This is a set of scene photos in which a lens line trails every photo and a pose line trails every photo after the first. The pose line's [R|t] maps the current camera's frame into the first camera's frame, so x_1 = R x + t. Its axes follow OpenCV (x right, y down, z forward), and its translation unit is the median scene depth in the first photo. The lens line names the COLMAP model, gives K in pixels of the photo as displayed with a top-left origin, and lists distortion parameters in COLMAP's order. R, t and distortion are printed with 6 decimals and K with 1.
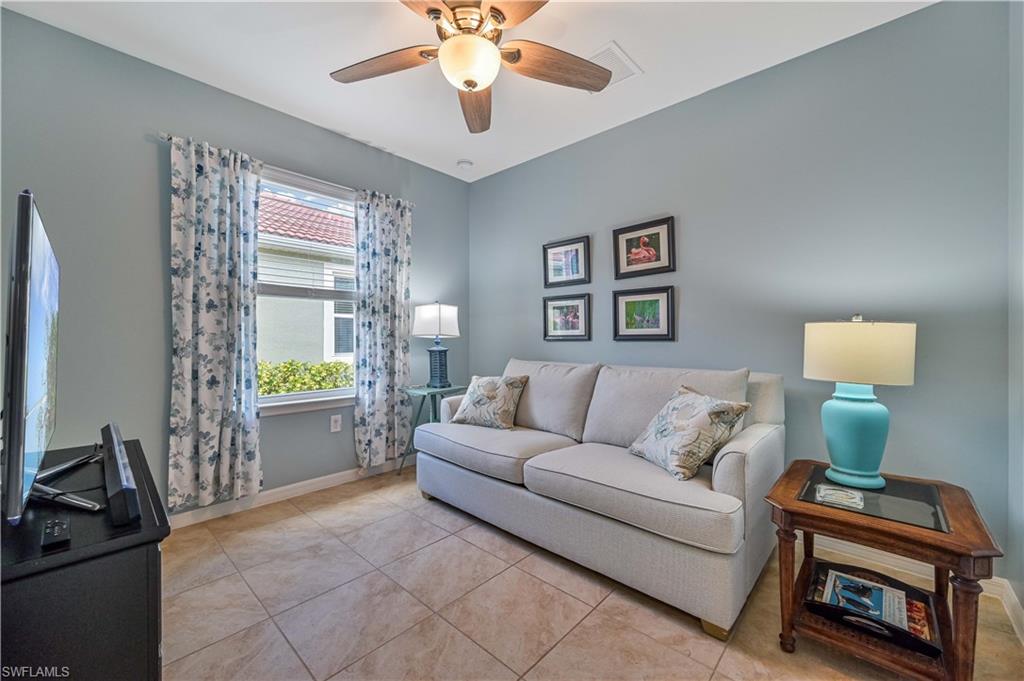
lens RADIAL K [[404.9, 0, 516.4], [0, 404.9, 338.0], [0, 0, 1]] dist [-0.003120, 0.001390]
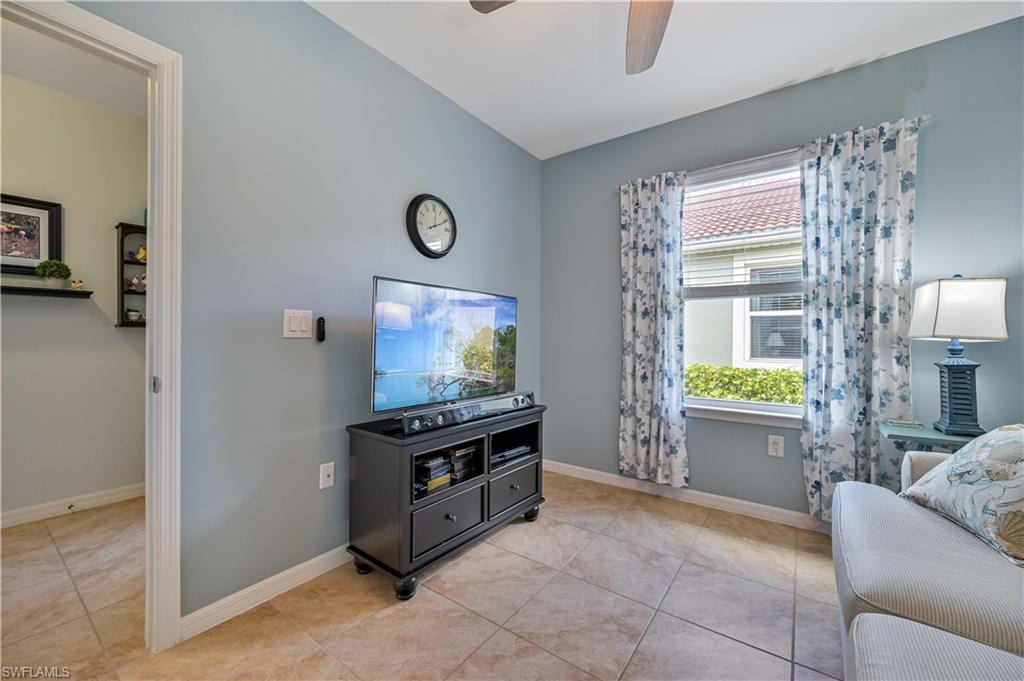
lens RADIAL K [[404.9, 0, 516.5], [0, 404.9, 338.0], [0, 0, 1]] dist [-0.003120, 0.001390]
pose [[0.104938, -0.002313, -0.994476, 0.352131], [-0.007051, 0.999970, -0.003070, -0.000076], [0.994454, 0.007334, 0.104919, 0.448085]]
